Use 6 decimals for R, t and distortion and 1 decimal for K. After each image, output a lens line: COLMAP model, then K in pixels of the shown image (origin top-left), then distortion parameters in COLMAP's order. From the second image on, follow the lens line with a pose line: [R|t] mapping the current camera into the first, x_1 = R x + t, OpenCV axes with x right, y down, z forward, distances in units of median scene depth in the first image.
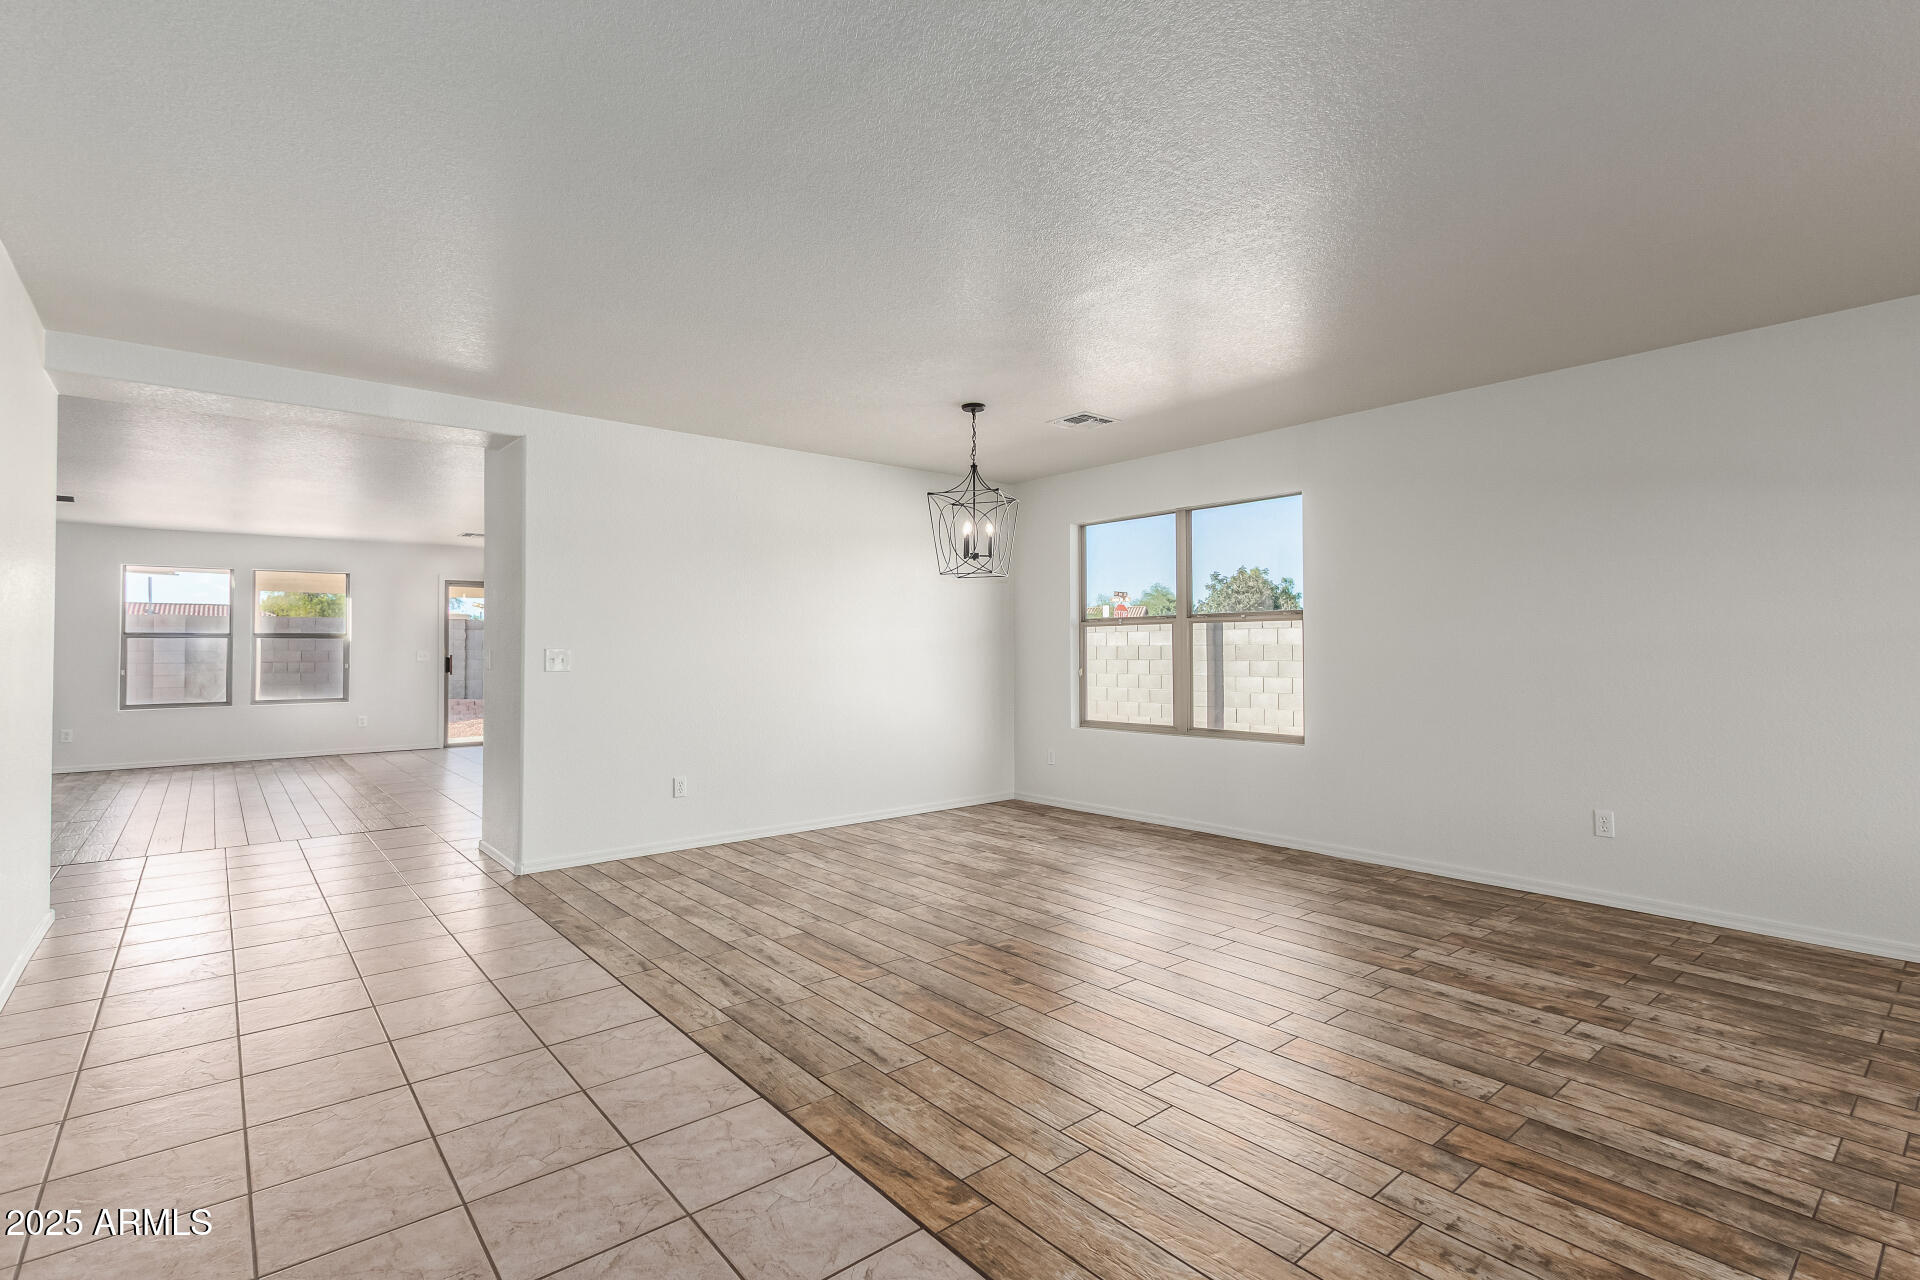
lens RADIAL K [[902.1, 0, 960.0], [0, 902.1, 640.0], [0, 0, 1]] dist [-0.010167, -0.001137]
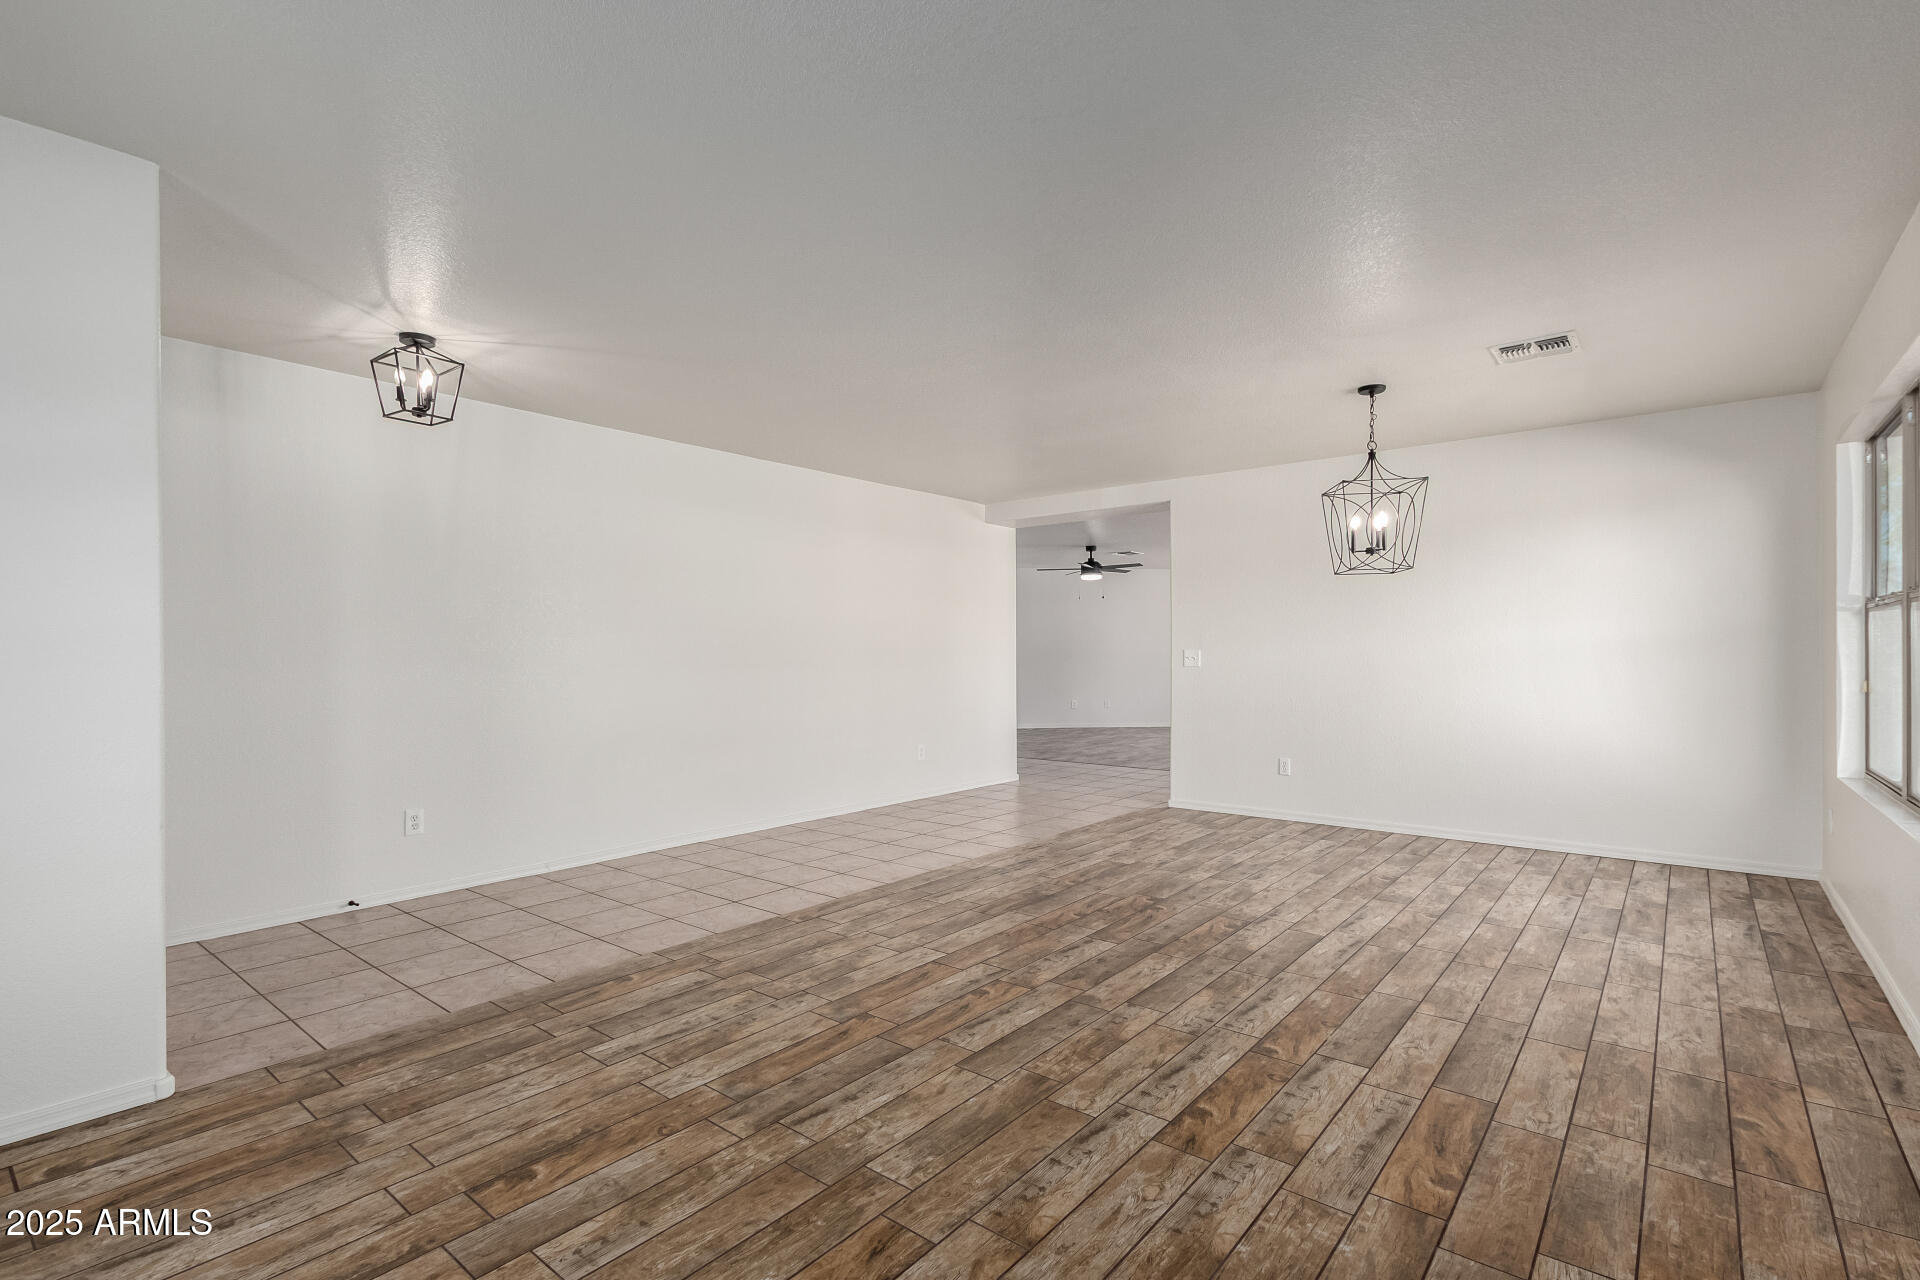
lens RADIAL K [[902.1, 0, 960.0], [0, 902.1, 640.0], [0, 0, 1]] dist [-0.010167, -0.001137]
pose [[0.194435, -0.002834, -0.980911, 1.479949], [0.009901, 0.999951, -0.000926, -0.015642], [0.980865, -0.009532, 0.194453, 0.664561]]
